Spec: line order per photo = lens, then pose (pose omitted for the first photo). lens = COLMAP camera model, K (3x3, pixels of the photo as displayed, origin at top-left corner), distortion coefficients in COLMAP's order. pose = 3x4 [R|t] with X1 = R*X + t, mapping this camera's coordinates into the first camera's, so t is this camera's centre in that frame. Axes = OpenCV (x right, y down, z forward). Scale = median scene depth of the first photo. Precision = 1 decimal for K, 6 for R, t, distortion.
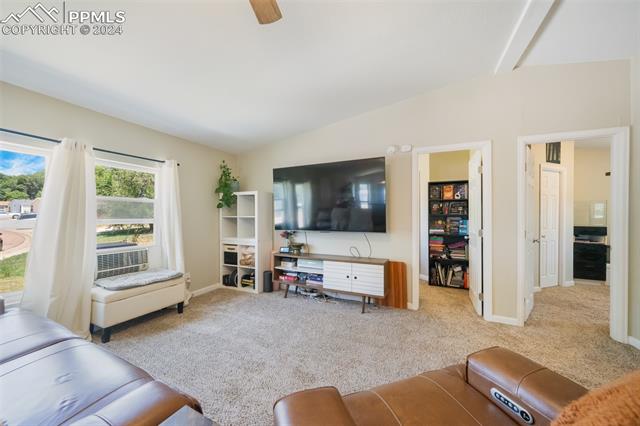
lens RADIAL K [[235.7, 0, 317.9], [0, 235.7, 214.6], [0, 0, 1]] dist [0.003349, -0.000566]
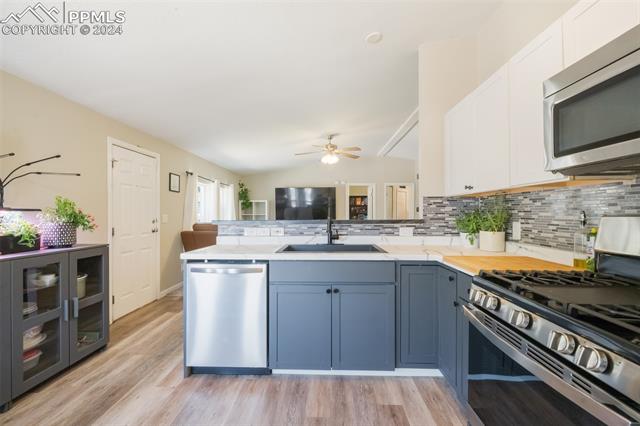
lens RADIAL K [[281.4, 0, 318.6], [0, 281.4, 213.0], [0, 0, 1]] dist [0.001210, 0.001000]
pose [[0.921099, 0.001202, 0.389326, -0.718227], [-0.003778, 0.999976, 0.005850, -0.013544], [-0.389310, -0.006859, 0.921081, -1.108661]]
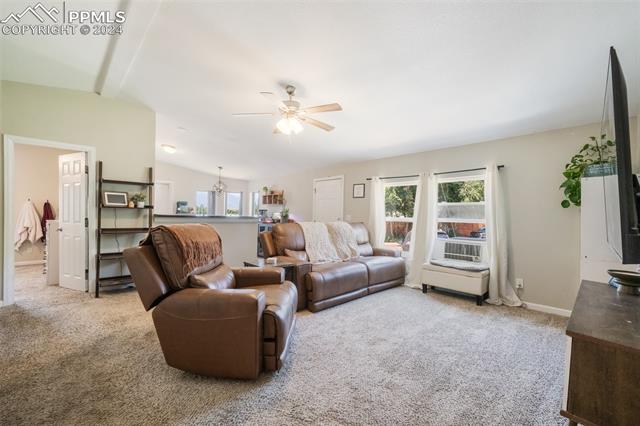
lens RADIAL K [[261.3, 0, 306.0], [0, 261.3, 213.3], [0, 0, 1]] dist [-0.002179, -0.000074]
pose [[-0.386568, -0.004466, -0.922250, 0.653365], [-0.003190, 0.999989, -0.003506, -0.002751], [0.922255, 0.001587, -0.386578, 0.559139]]
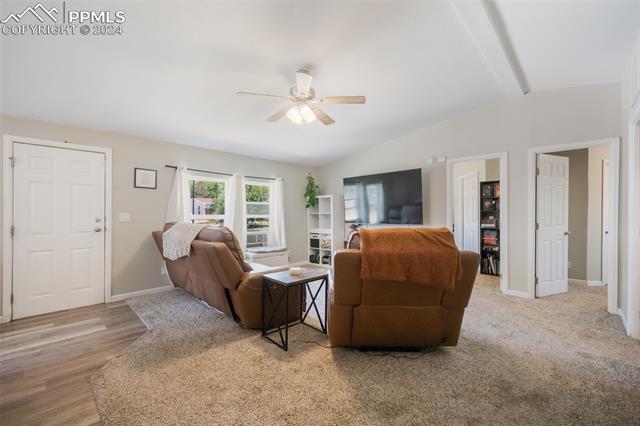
lens RADIAL K [[281.4, 0, 321.5], [0, 281.4, 213.8], [0, 0, 1]] dist [0.001210, 0.001000]
pose [[0.944907, -0.004232, -0.327313, 0.217480], [0.005658, 0.999978, 0.003405, 0.005517], [0.327291, -0.005070, 0.944910, -0.569670]]
